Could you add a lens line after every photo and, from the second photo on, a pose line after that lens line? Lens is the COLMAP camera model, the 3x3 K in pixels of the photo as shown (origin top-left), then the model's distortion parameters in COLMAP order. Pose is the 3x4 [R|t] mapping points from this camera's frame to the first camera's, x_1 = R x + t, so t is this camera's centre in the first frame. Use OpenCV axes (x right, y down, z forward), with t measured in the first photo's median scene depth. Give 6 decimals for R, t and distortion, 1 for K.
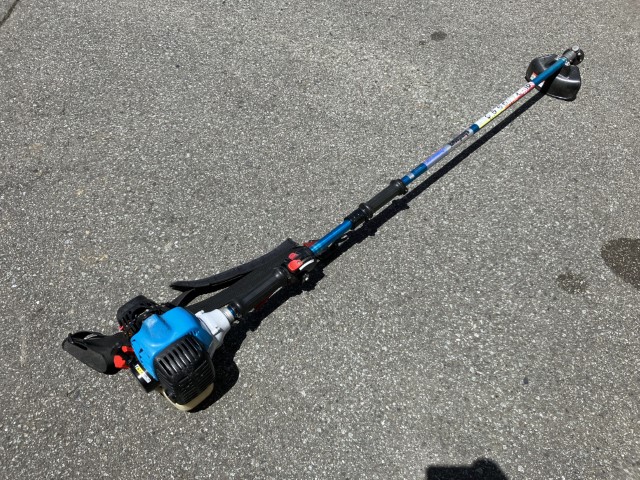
lens RADIAL K [[516.3, 0, 311.8], [0, 516.3, 240.4], [0, 0, 1]] dist [0.032422, -0.066358]
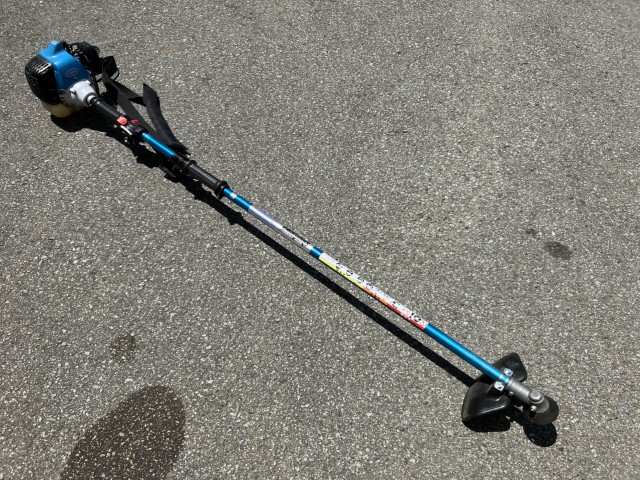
lens RADIAL K [[516.3, 0, 311.8], [0, 516.3, 240.4], [0, 0, 1]] dist [0.032422, -0.066358]
pose [[0.135175, 0.784806, -0.604820, 0.886988], [-0.789898, 0.453866, 0.412392, -0.612182], [0.598155, 0.422001, 0.681268, 0.440145]]
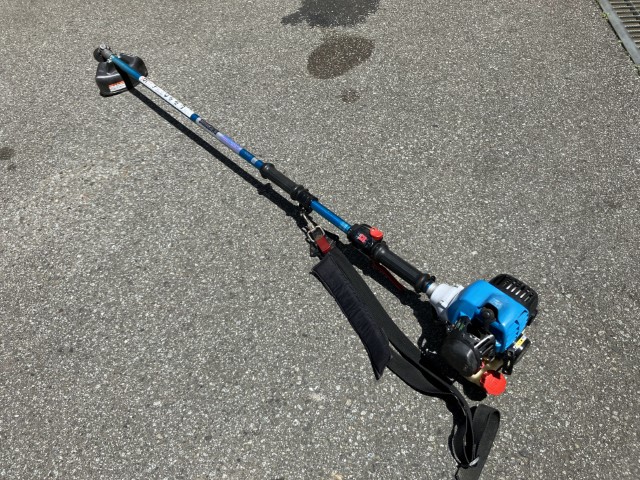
lens RADIAL K [[516.3, 0, 311.8], [0, 516.3, 240.4], [0, 0, 1]] dist [0.032422, -0.066358]
pose [[0.003418, -0.795675, 0.605714, -0.556398], [0.840447, 0.330515, 0.429427, -0.414731], [-0.541882, 0.507603, 0.669853, 0.318377]]
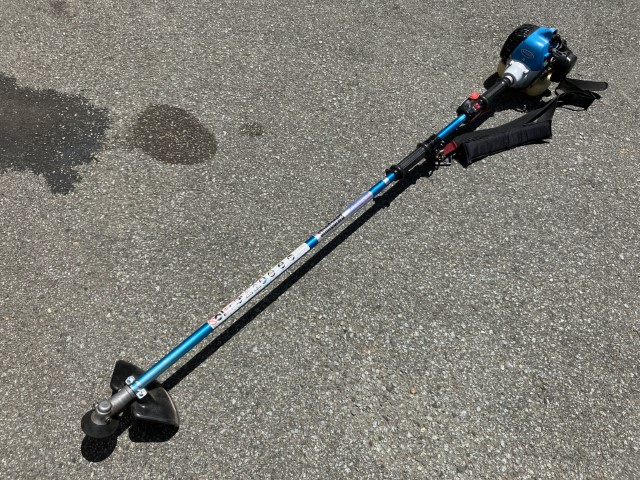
lens RADIAL K [[523.8, 0, 320.0], [0, 523.8, 240.0], [0, 0, 1]] dist [0.041720, -0.082775]
pose [[-0.994414, 0.004221, -0.105465, 0.436165], [-0.101417, -0.315044, 0.943643, -1.099047], [-0.029243, 0.949068, 0.313712, 0.782913]]
